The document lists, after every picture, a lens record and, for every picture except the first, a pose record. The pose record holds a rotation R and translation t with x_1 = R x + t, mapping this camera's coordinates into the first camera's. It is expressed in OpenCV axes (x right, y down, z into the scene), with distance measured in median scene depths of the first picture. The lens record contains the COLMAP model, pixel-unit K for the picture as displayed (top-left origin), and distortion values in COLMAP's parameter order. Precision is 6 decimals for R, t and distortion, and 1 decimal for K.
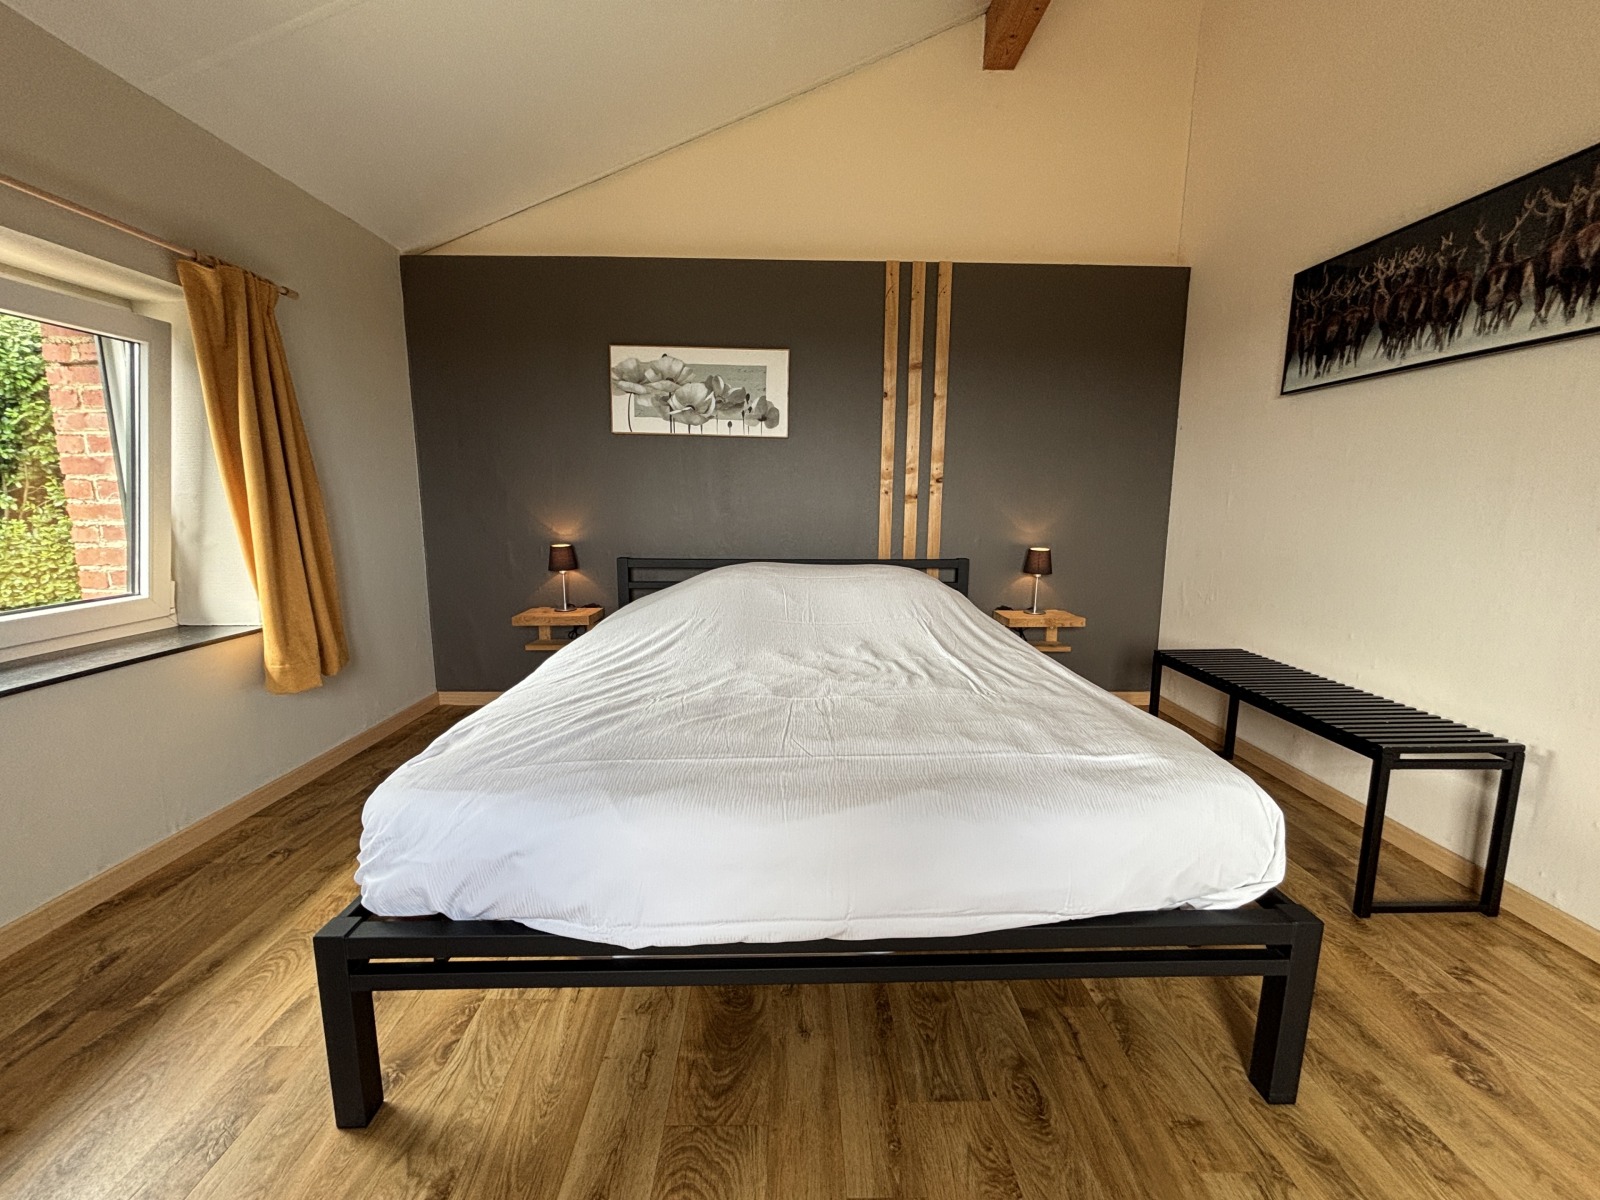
lens RADIAL K [[645.3, 0, 800.0], [0, 645.3, 600.0], [0, 0, 1]] dist [0.001484, 0.000407]
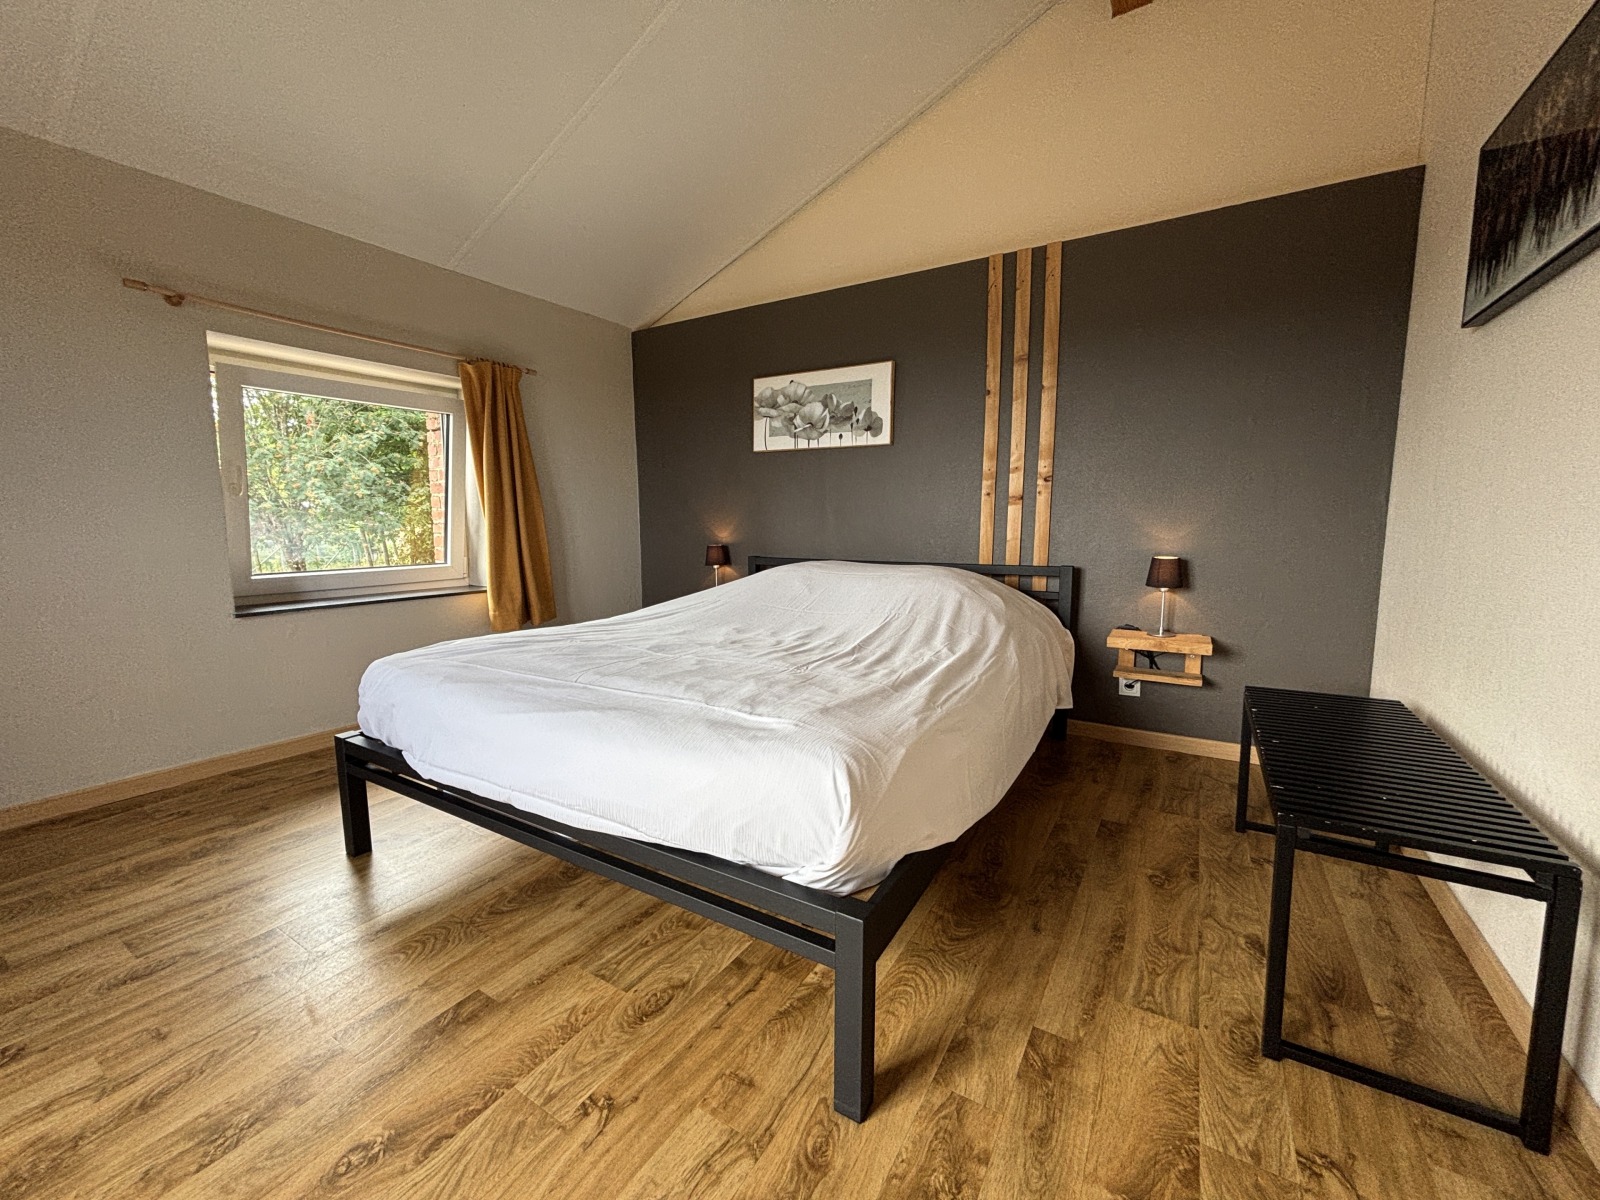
lens RADIAL K [[651.0, 0, 793.3], [0, 651.0, 594.3], [0, 0, 1]] dist [-0.004941, -0.000156]
pose [[0.834419, 0.051555, -0.548714, 0.444673], [-0.077661, 0.996680, -0.024453, 0.026704], [0.545632, 0.063017, 0.835652, 0.055975]]
